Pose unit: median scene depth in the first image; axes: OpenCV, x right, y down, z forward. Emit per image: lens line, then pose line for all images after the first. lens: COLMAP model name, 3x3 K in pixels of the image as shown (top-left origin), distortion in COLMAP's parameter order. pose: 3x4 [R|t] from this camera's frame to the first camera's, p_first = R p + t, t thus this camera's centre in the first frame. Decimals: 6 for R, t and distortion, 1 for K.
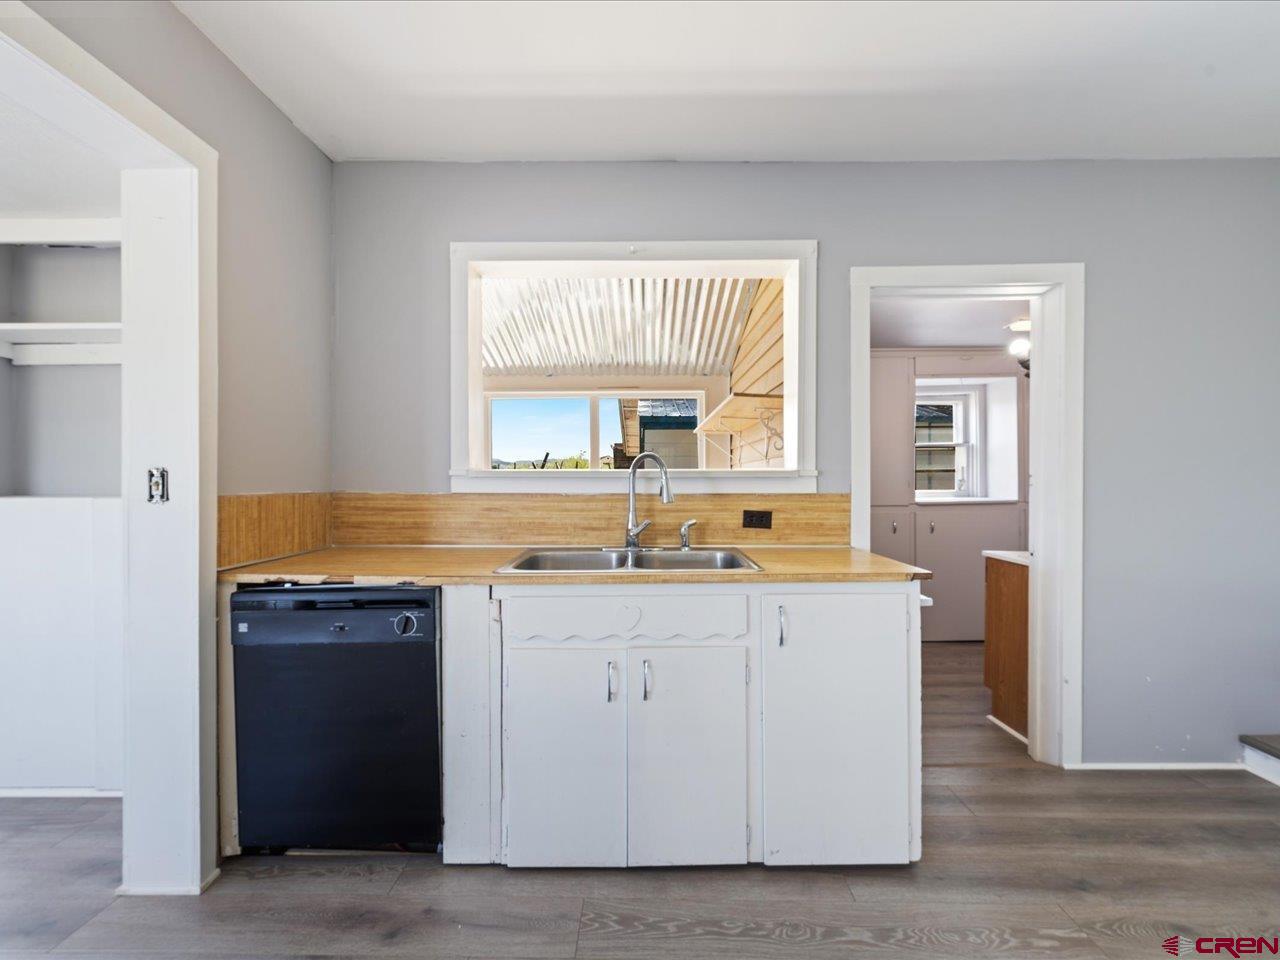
lens RADIAL K [[549.2, 0, 647.7], [0, 549.2, 481.7], [0, 0, 1]] dist [0.000904, 0.000345]
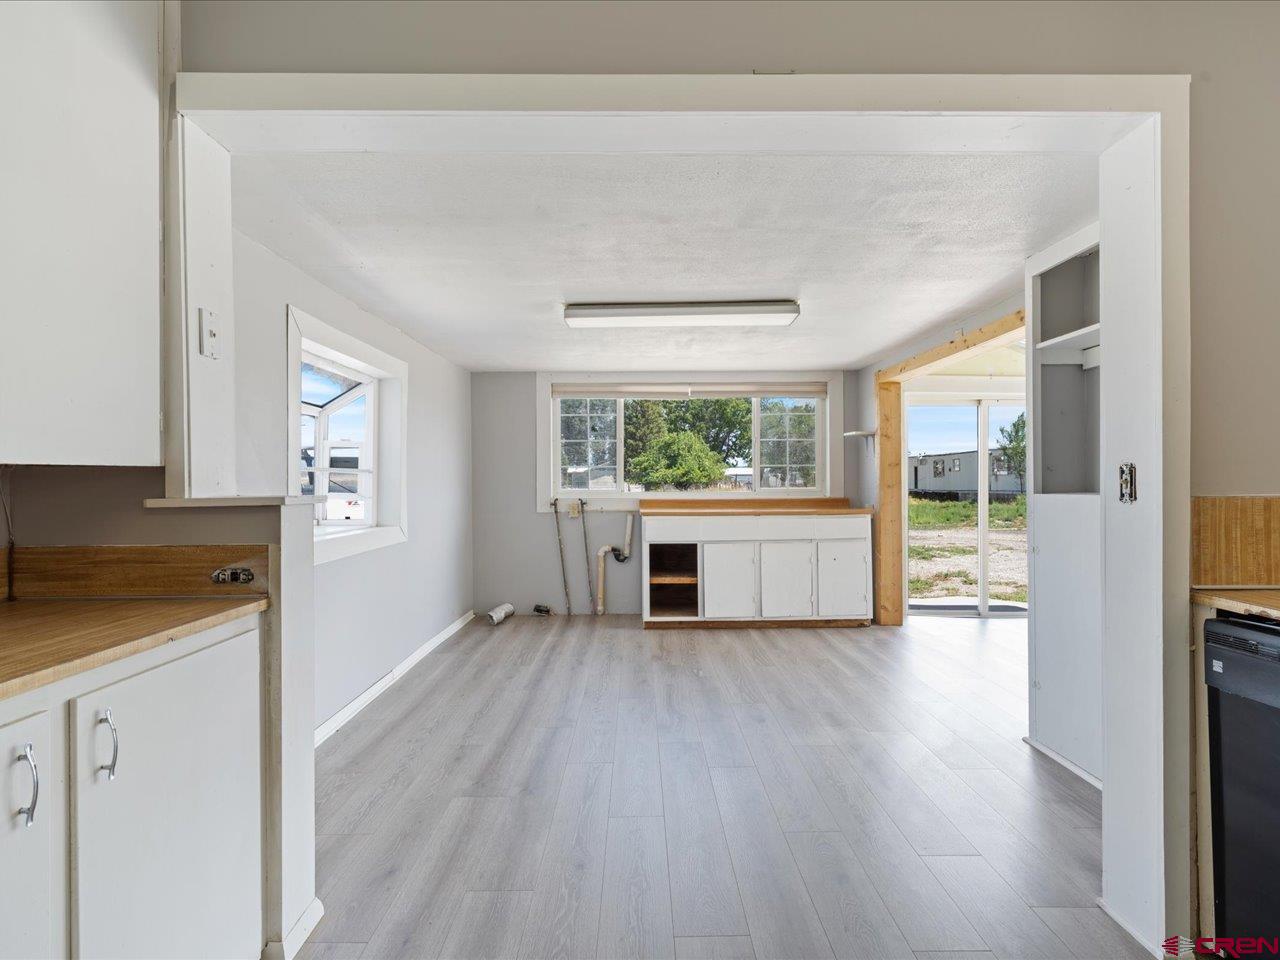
lens RADIAL K [[671.3, 0, 642.8], [0, 671.3, 482.3], [0, 0, 1]] dist [-0.001599, -0.000215]
pose [[0.017717, 0.001173, -0.999842, 0.197455], [0.002469, 0.999996, 0.001217, 0.001911], [0.999840, -0.002490, 0.017714, 0.169743]]
